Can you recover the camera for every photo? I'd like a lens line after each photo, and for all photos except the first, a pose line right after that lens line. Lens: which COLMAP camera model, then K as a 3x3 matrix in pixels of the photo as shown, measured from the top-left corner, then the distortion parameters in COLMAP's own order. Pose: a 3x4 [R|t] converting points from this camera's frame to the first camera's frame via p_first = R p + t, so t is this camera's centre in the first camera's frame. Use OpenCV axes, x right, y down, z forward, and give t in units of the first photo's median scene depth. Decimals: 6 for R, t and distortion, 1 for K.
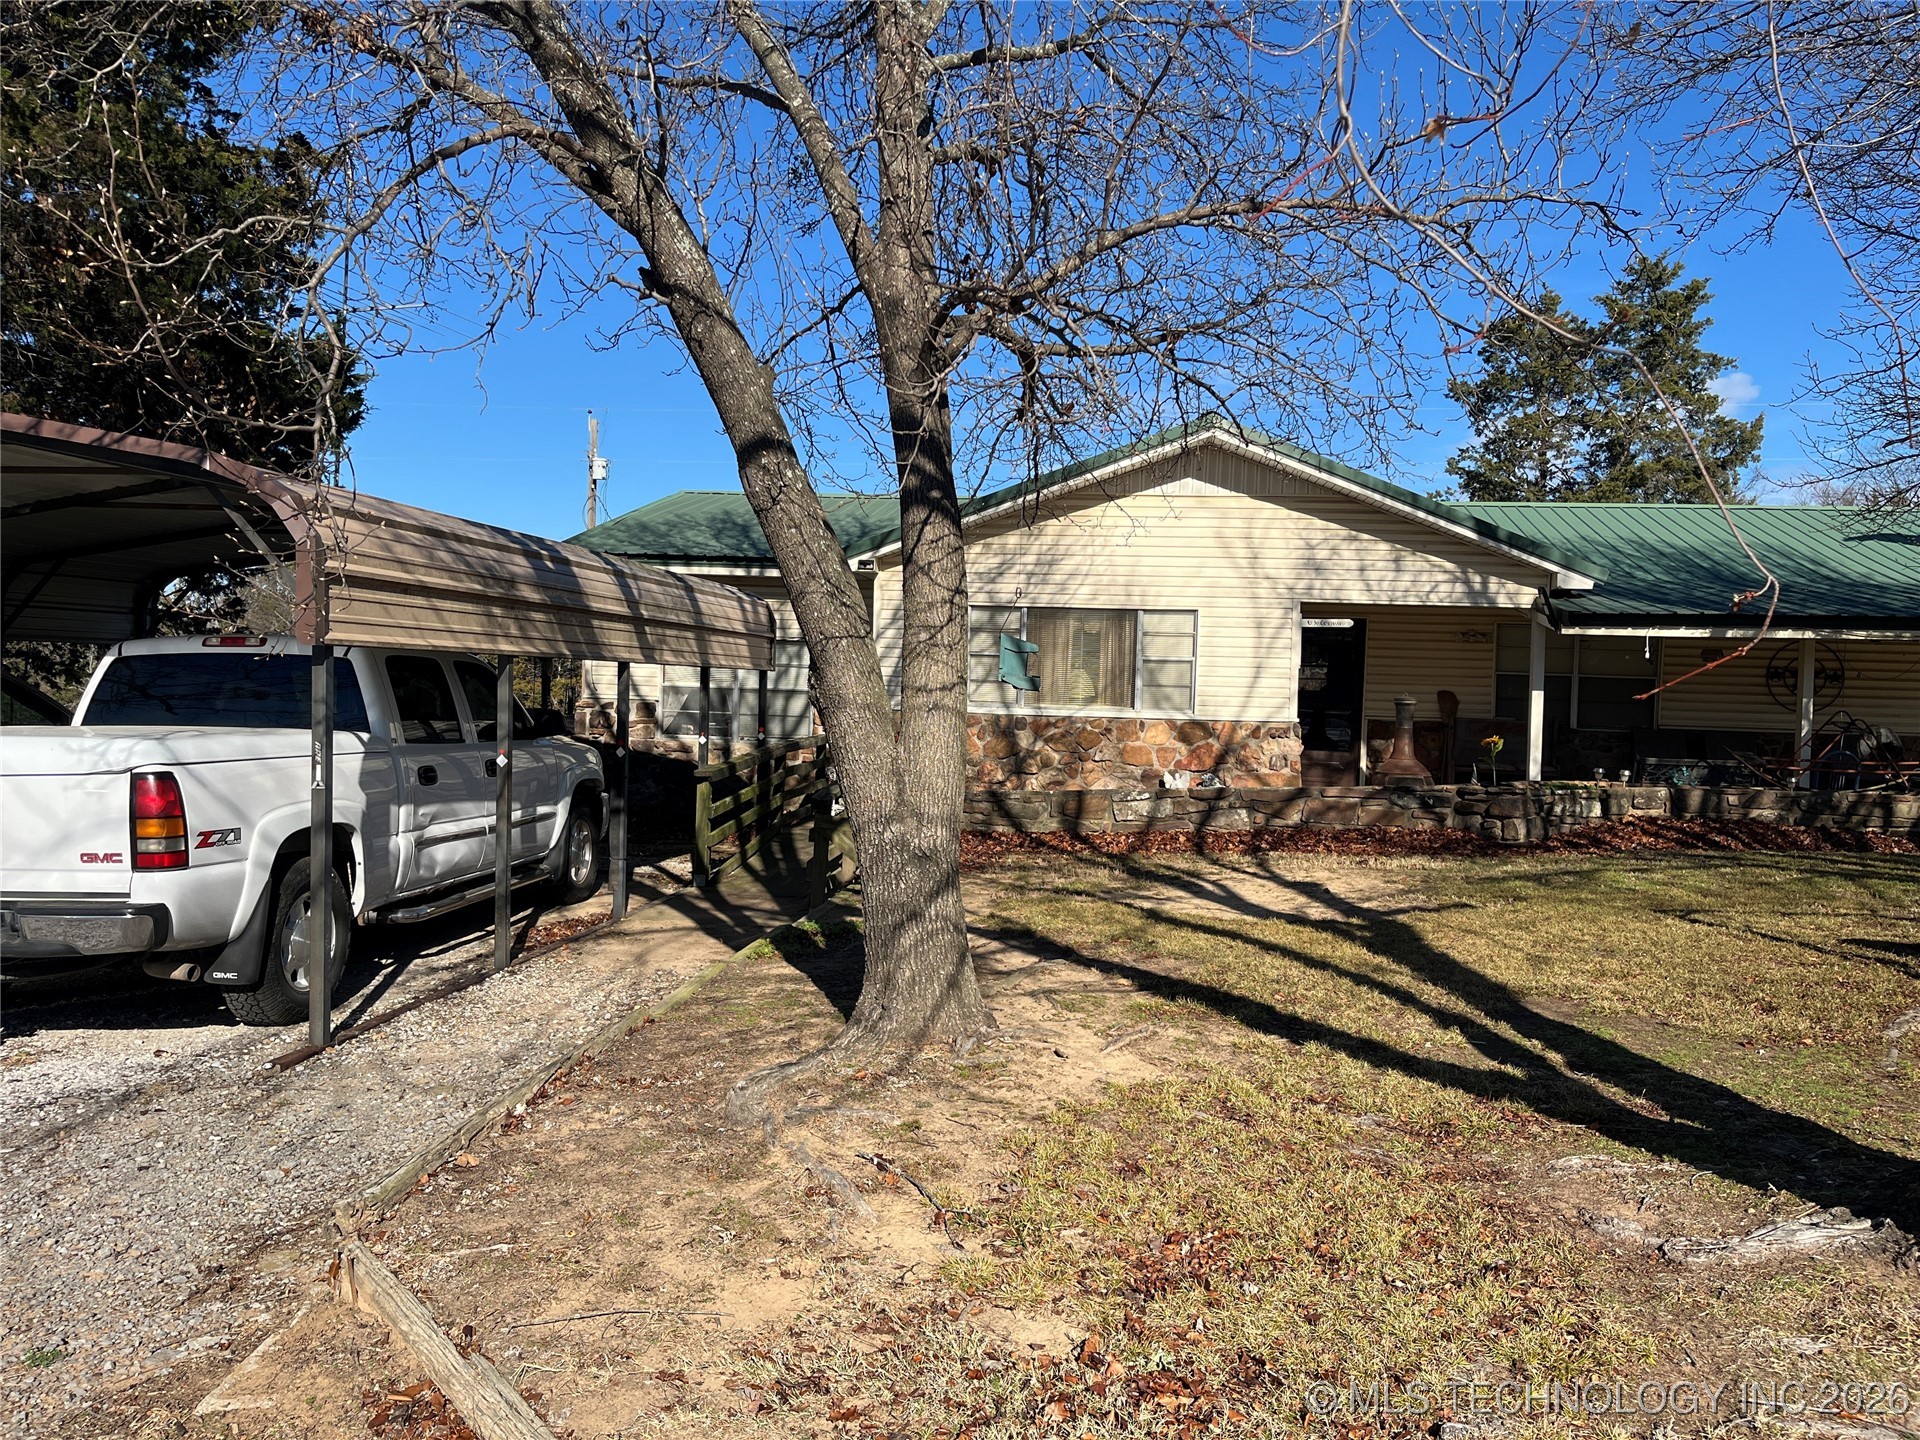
lens RADIAL K [[1455.8, 0, 959.7], [0, 1455.8, 721.8], [0, 0, 1]] dist [0.051628, -0.069359]
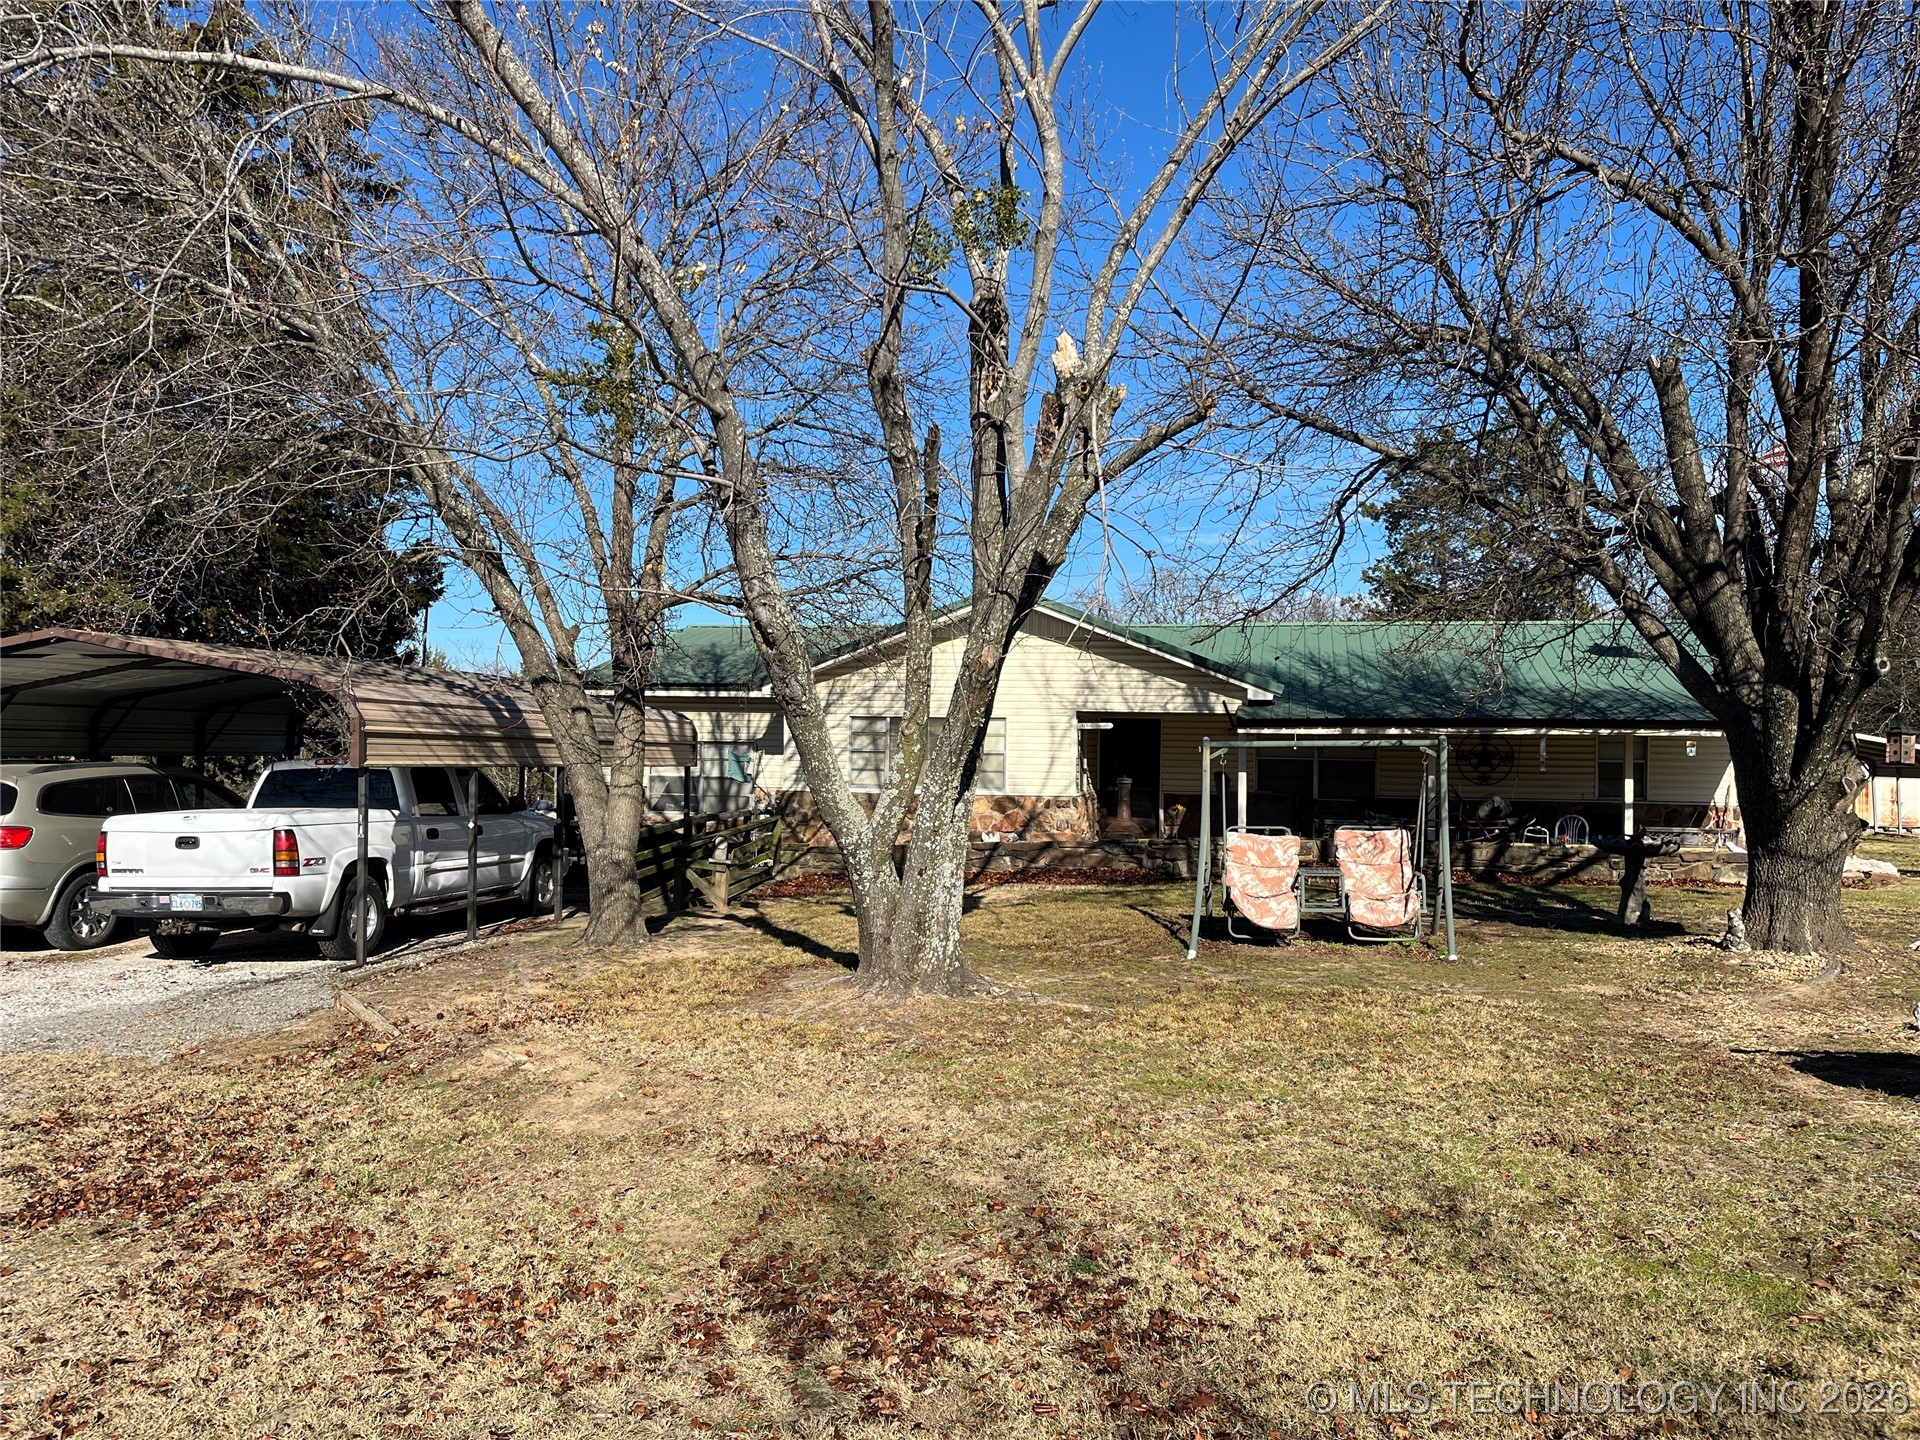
lens RADIAL K [[1455.8, 0, 963.1], [0, 1455.8, 723.8], [0, 0, 1]] dist [0.051628, -0.069359]
pose [[0.996020, -0.016643, -0.087565, 0.275954], [0.012194, 0.998619, -0.051103, 0.000536], [0.088294, 0.049832, 0.994847, -0.460951]]
